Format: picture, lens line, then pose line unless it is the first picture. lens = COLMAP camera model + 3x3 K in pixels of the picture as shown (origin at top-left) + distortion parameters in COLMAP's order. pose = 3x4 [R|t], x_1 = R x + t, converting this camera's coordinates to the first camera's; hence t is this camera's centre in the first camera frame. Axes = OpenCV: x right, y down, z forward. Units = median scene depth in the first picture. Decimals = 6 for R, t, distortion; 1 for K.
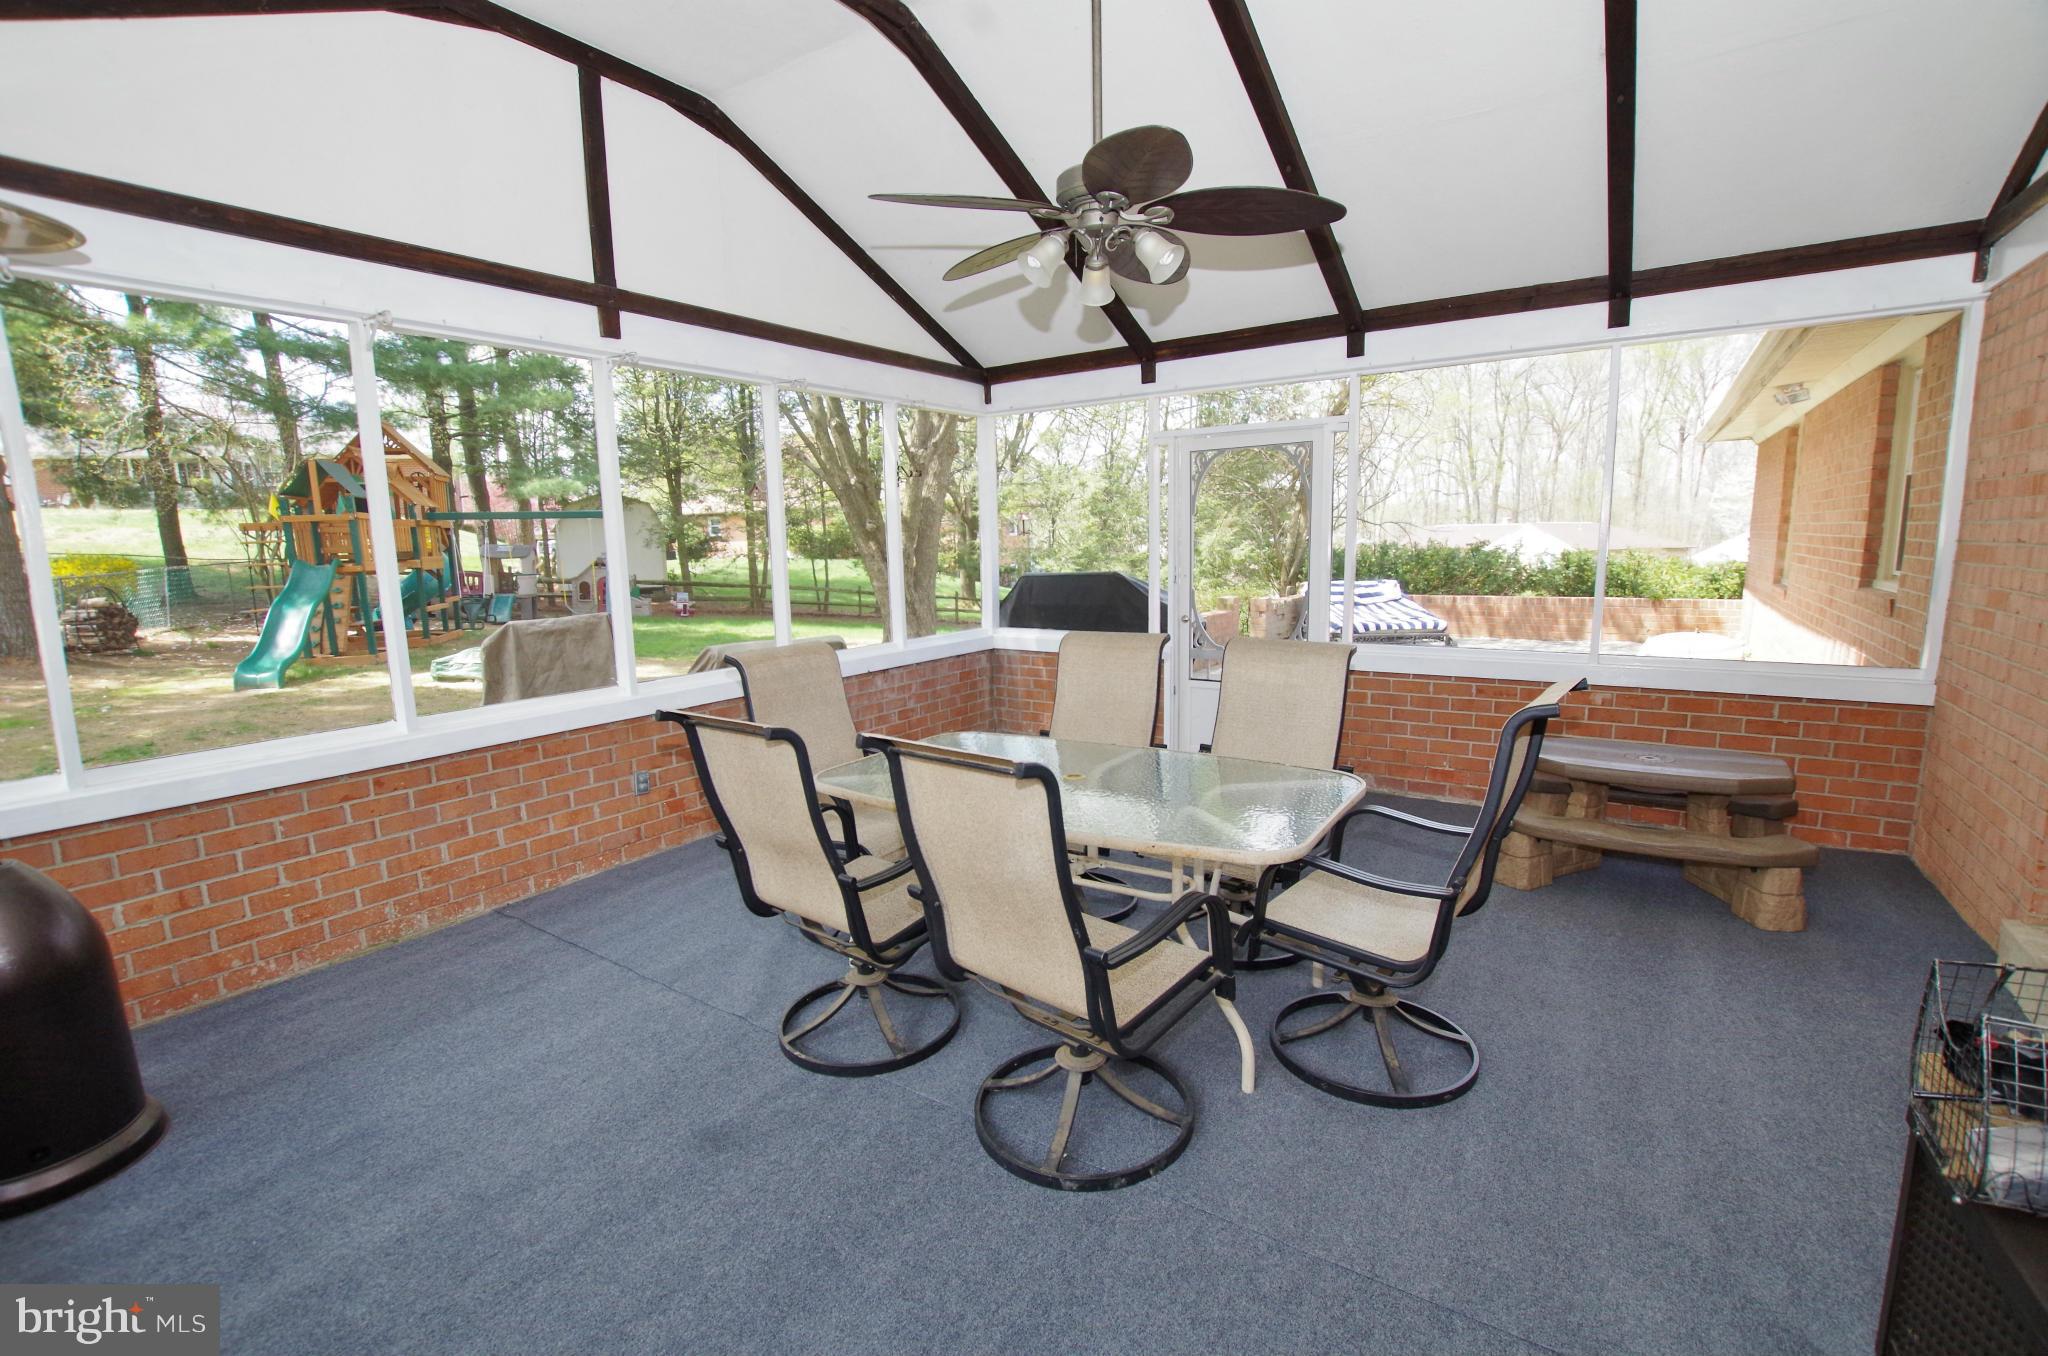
lens RADIAL K [[884.6, 0, 1018.1], [0, 884.6, 673.6], [0, 0, 1]] dist [-0.013912, -0.000024]
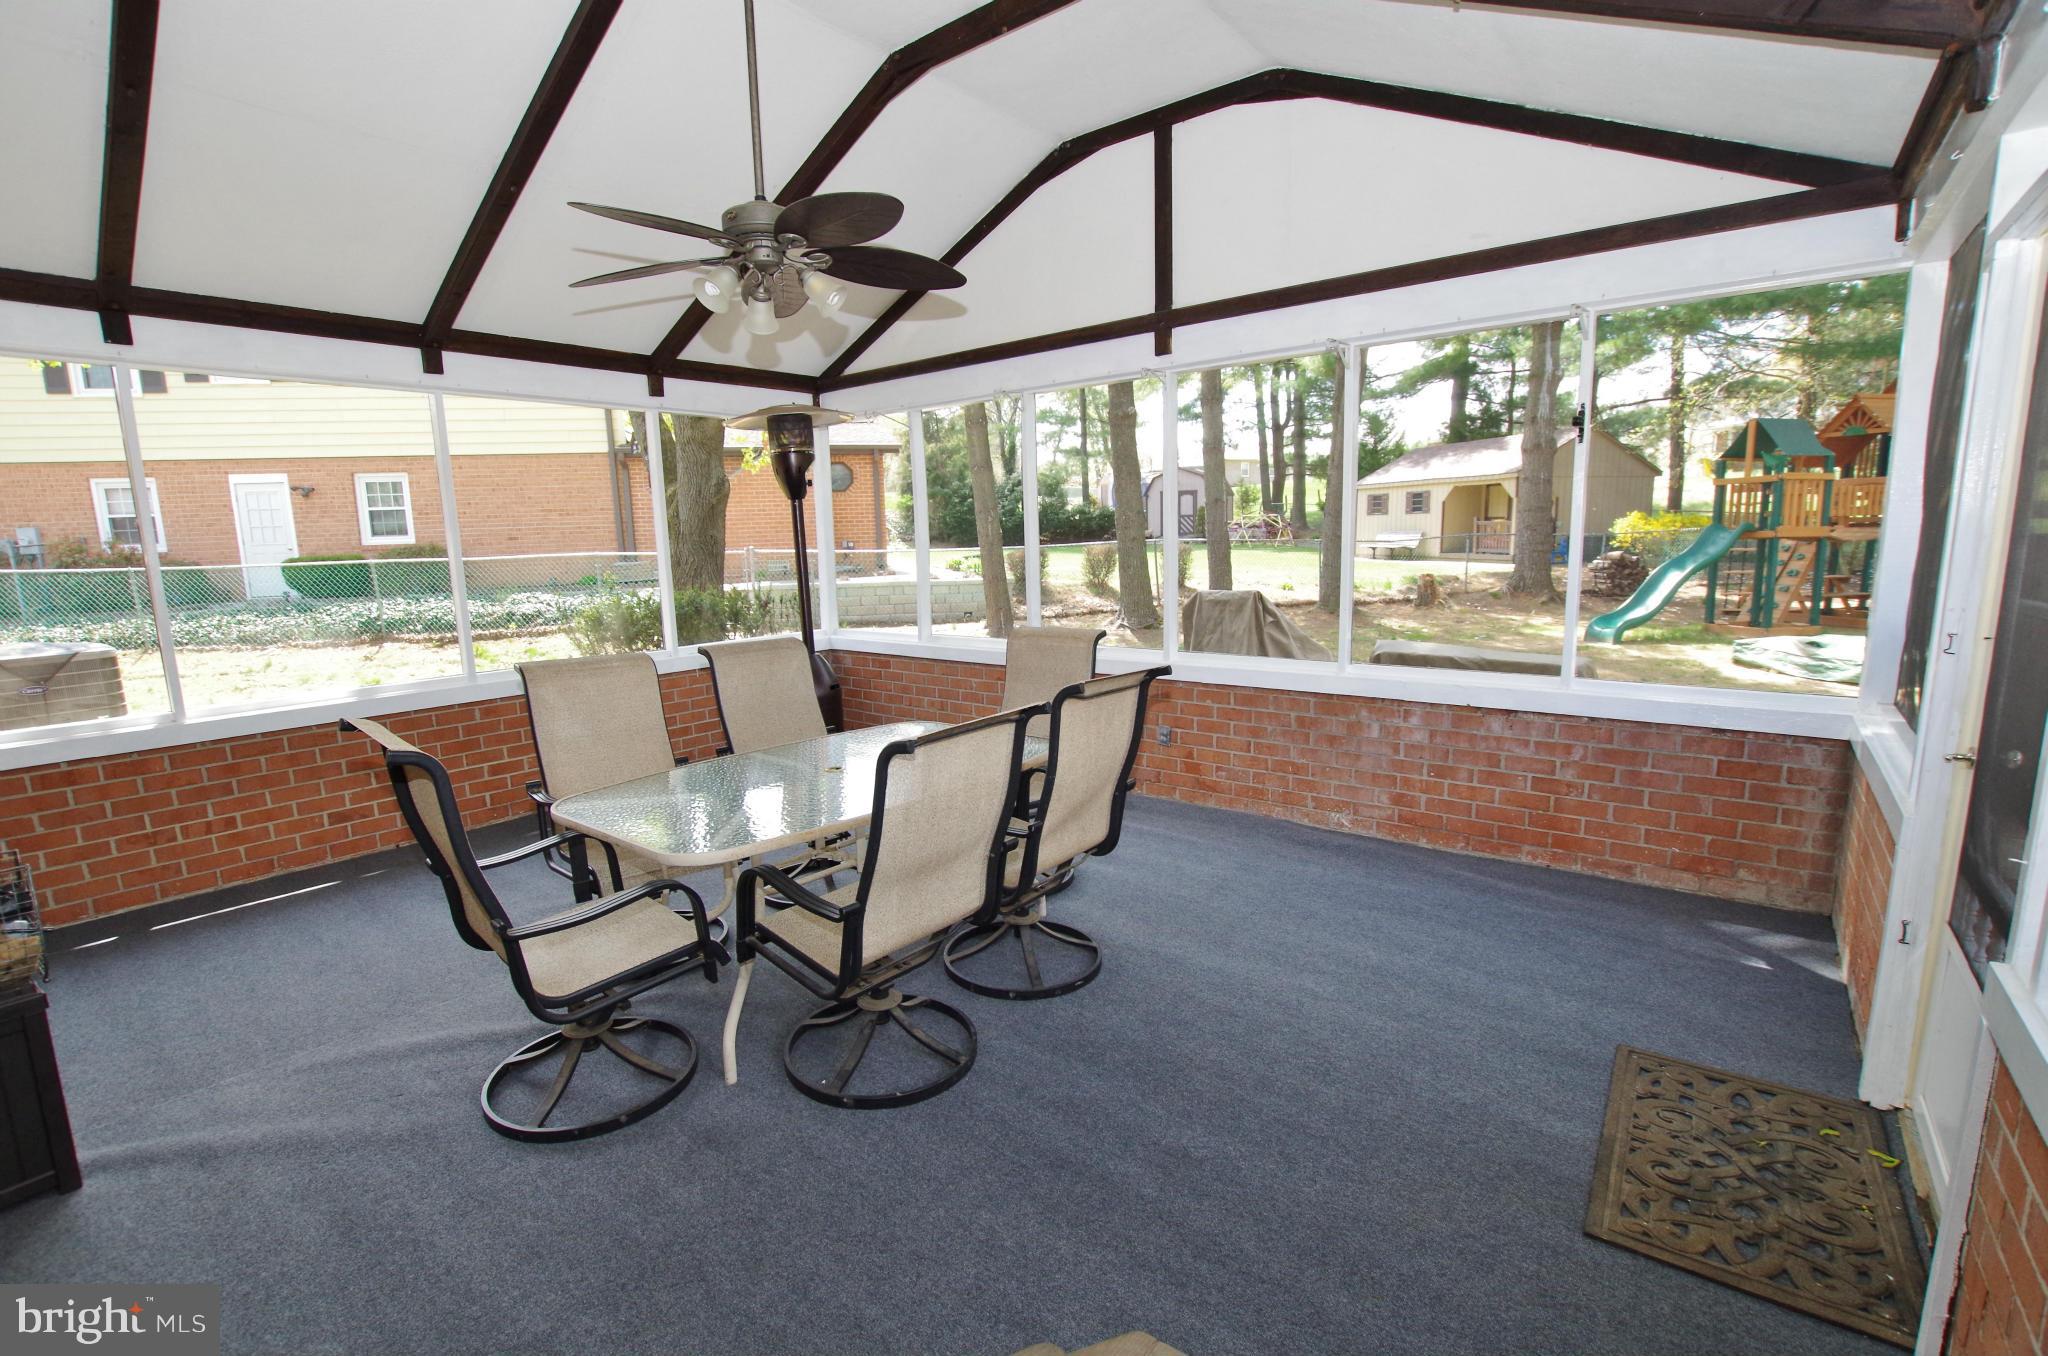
lens RADIAL K [[903.0, 0, 1016.5], [0, 903.0, 687.2], [0, 0, 1]] dist [-0.025930, 0.001265]
pose [[-0.051435, 0.192662, -0.979916, 0.682614], [-0.126029, 0.972118, 0.197744, -0.138132], [0.990692, 0.133669, -0.025719, 0.758235]]
